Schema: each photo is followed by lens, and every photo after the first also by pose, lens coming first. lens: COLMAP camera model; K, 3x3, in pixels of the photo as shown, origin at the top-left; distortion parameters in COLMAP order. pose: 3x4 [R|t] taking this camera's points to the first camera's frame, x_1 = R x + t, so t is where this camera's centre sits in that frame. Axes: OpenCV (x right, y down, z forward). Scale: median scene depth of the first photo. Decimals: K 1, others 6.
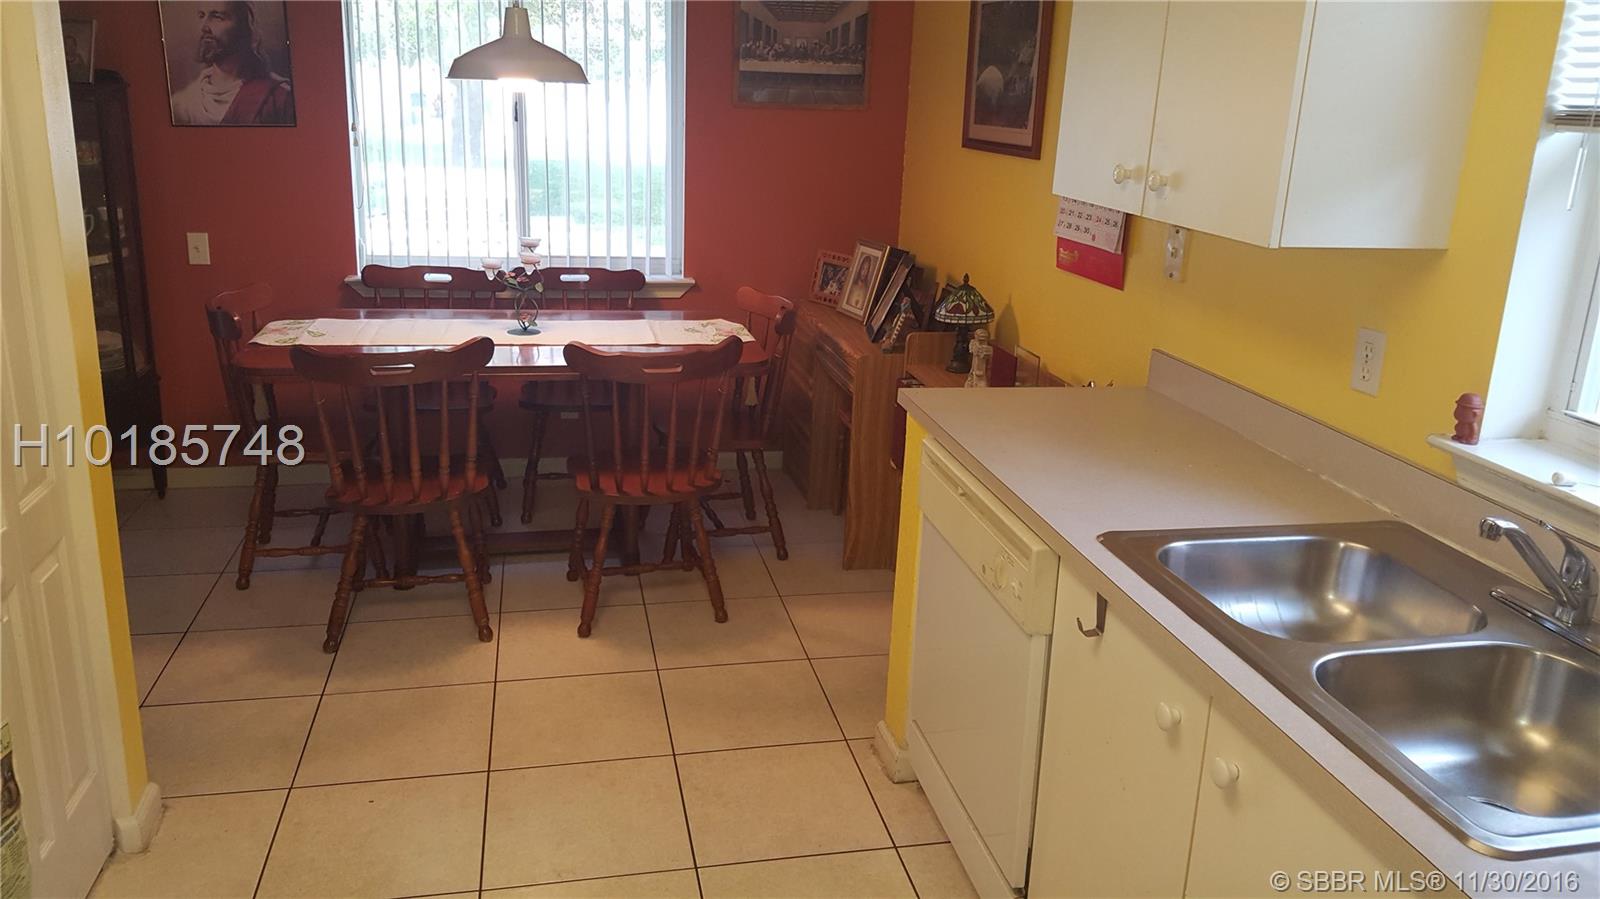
lens RADIAL K [[1184.6, 0, 824.5], [0, 1184.6, 438.0], [0, 0, 1]] dist [0.036487, -0.074757]
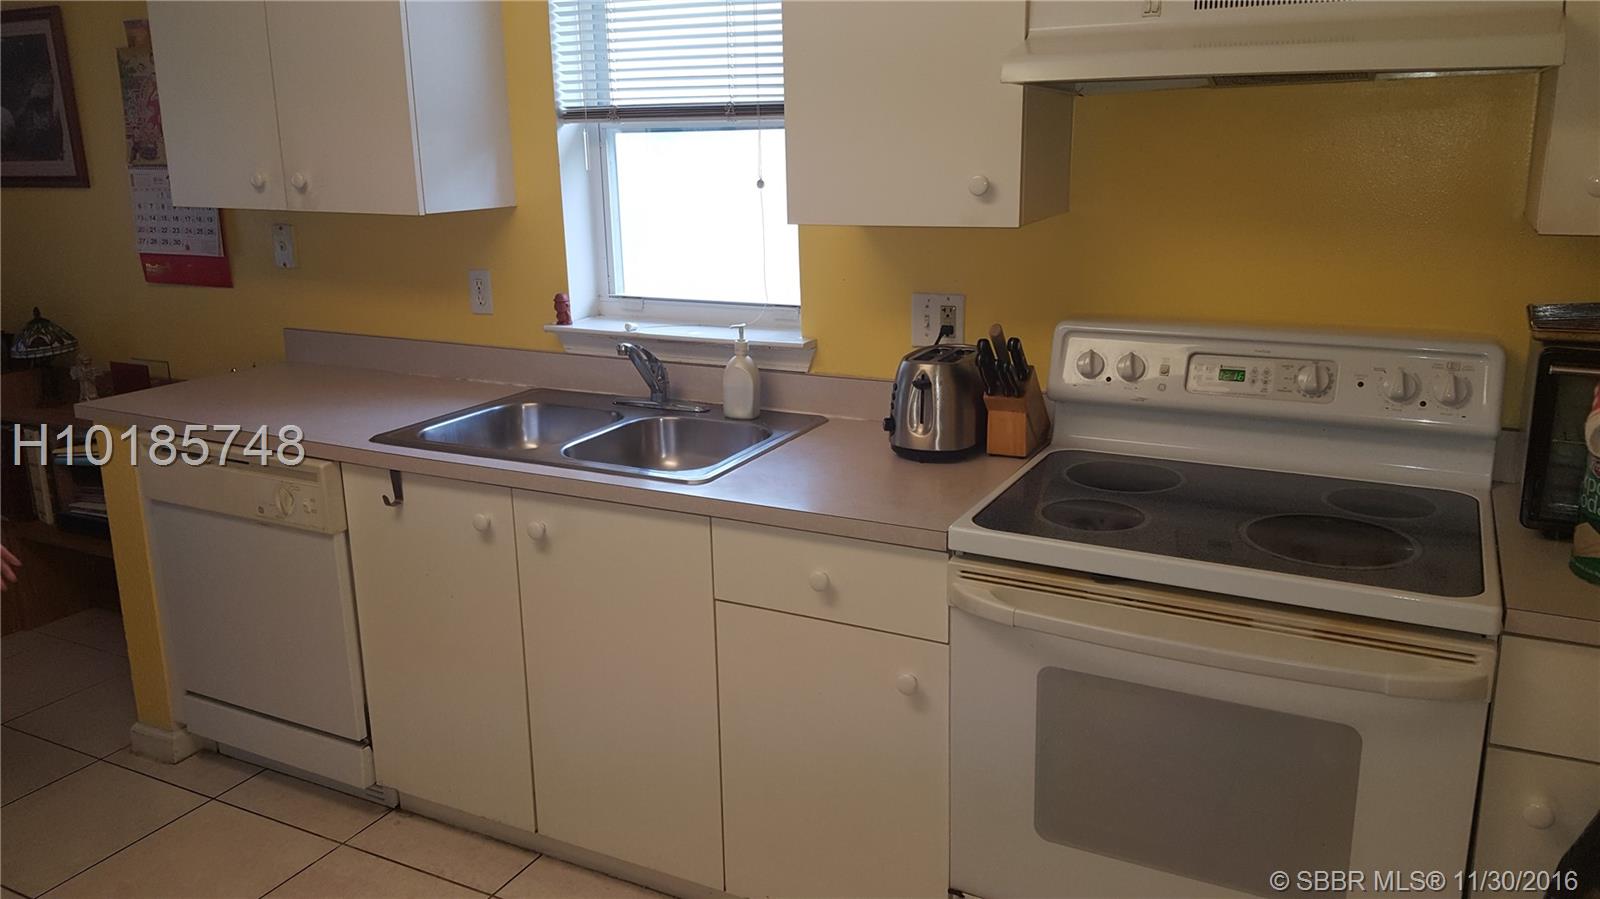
lens RADIAL K [[1184.6, 0, 824.5], [0, 1184.6, 438.0], [0, 0, 1]] dist [0.036487, -0.074757]
pose [[0.638007, -0.251091, 0.727943, -0.409298], [0.261150, 0.959872, 0.102206, 0.075055], [-0.724395, 0.124894, 0.677977, -0.282520]]
